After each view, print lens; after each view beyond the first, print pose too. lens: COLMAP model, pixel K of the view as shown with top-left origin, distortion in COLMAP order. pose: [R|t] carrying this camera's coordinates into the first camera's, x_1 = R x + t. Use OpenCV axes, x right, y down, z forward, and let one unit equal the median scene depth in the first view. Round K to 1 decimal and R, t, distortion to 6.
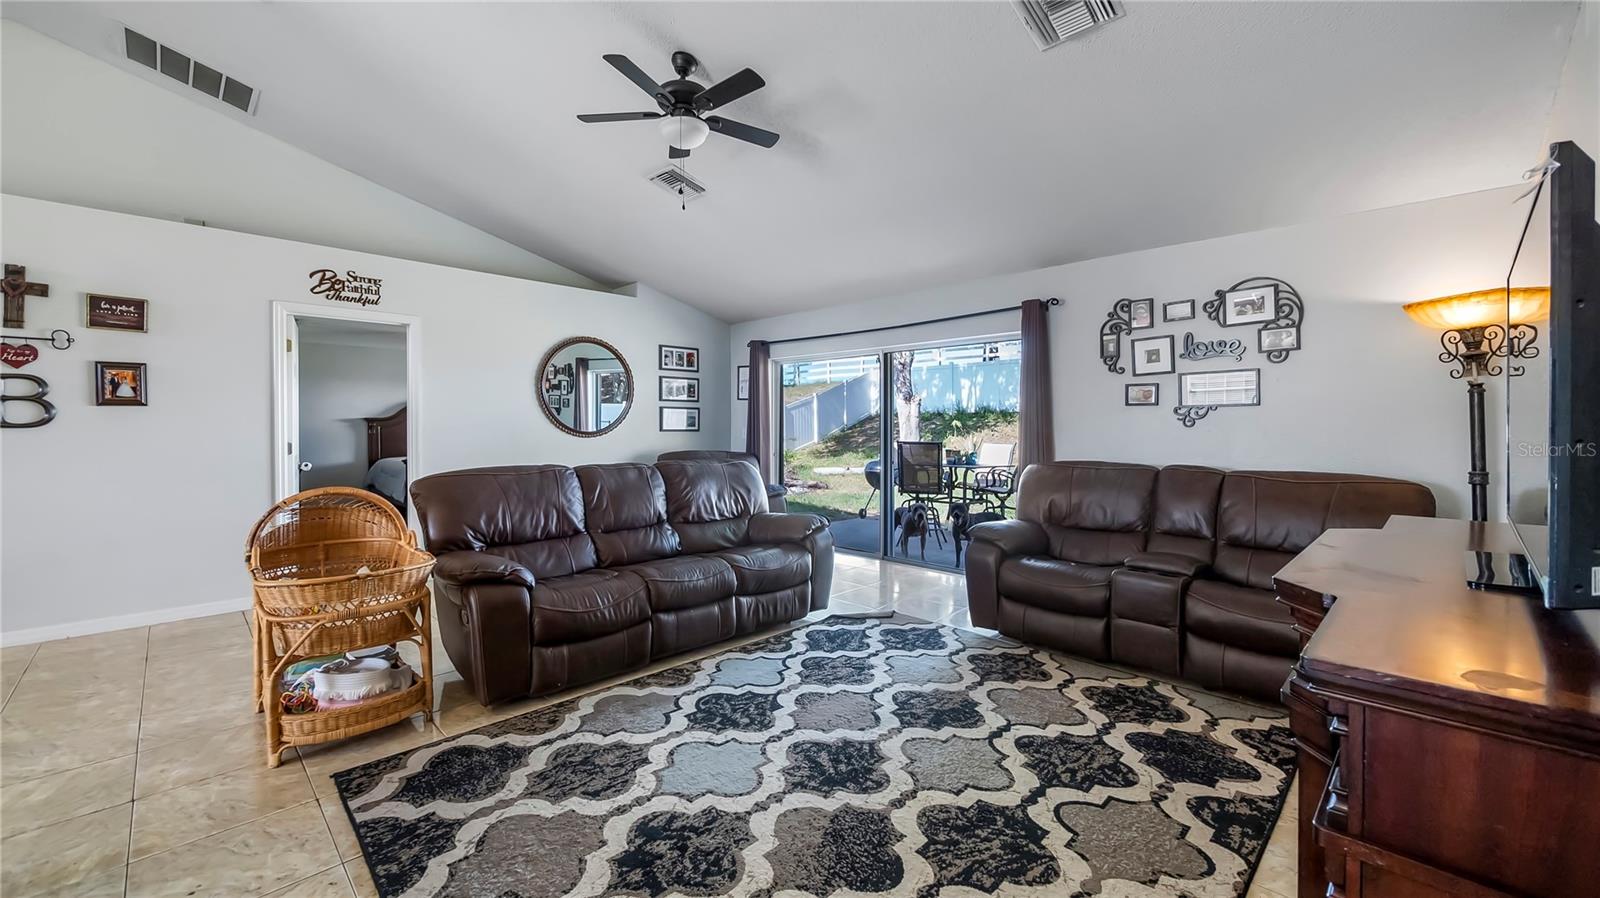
lens RADIAL K [[616.8, 0, 794.0], [0, 616.8, 429.4], [0, 0, 1]] dist [0.000120, -0.000003]
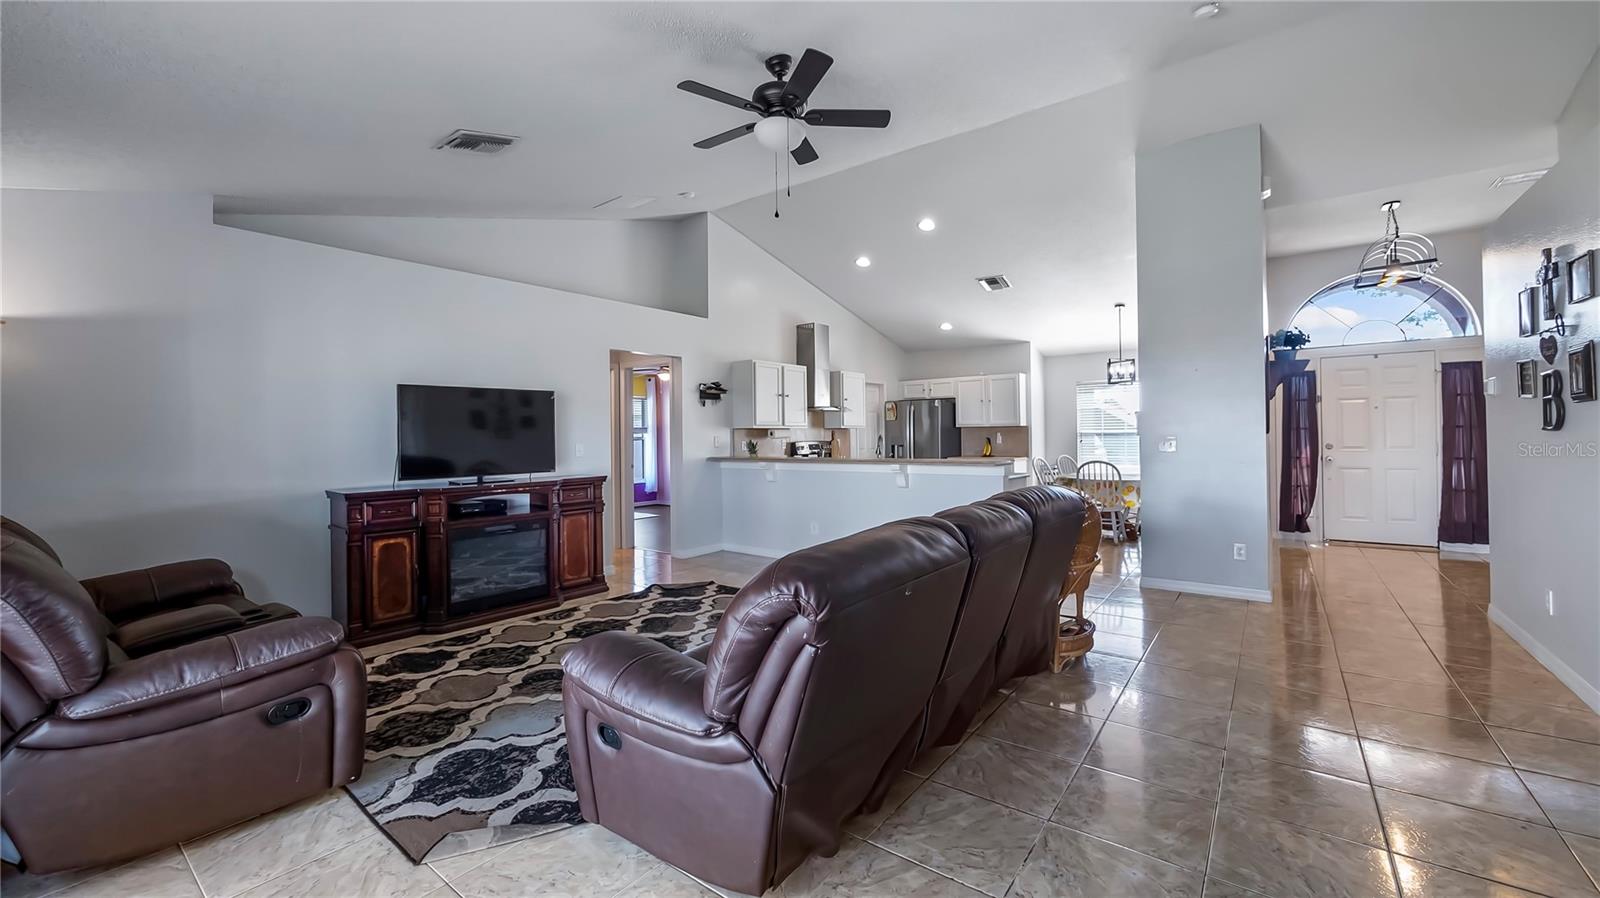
lens RADIAL K [[633.4, 0, 801.6], [0, 633.4, 430.8], [0, 0, 1]] dist [-0.002616, -0.000422]
pose [[-0.991804, 0.010960, -0.127297, -0.082558], [0.010907, 0.999940, 0.001111, -0.022673], [0.127301, -0.000286, -0.991864, 2.098588]]
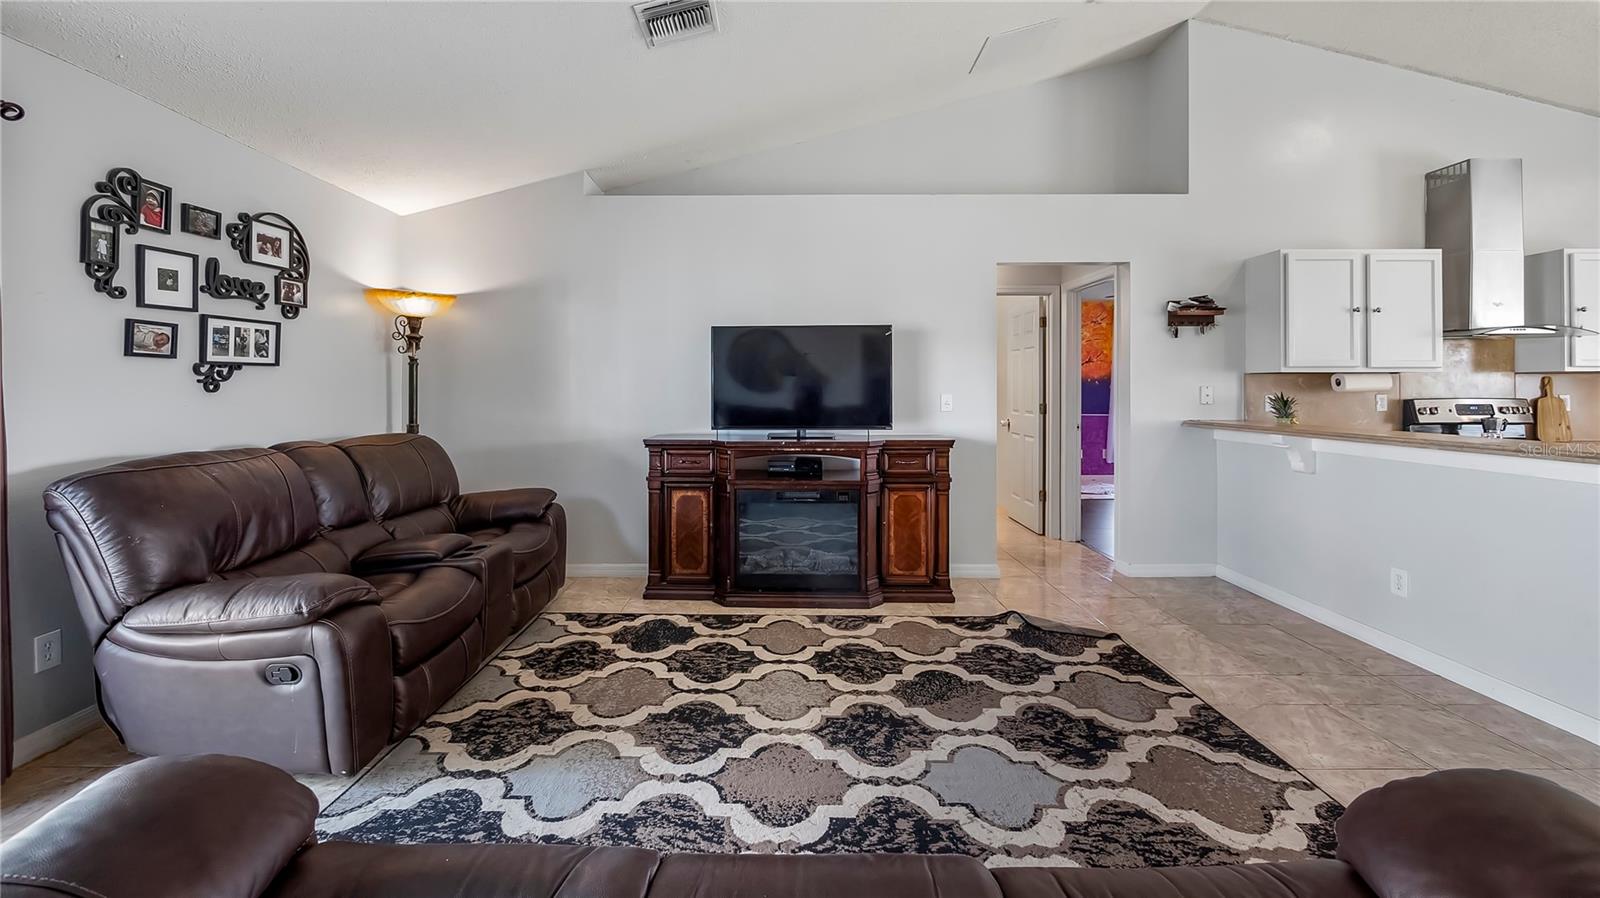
lens RADIAL K [[636.8, 0, 774.7], [0, 636.8, 385.7], [0, 0, 1]] dist [-0.005202, -0.000011]
pose [[-0.691926, 0.006157, 0.721942, -0.431851], [0.006414, 0.999977, -0.002381, -0.007448], [-0.721940, 0.002983, -0.691949, 1.398851]]
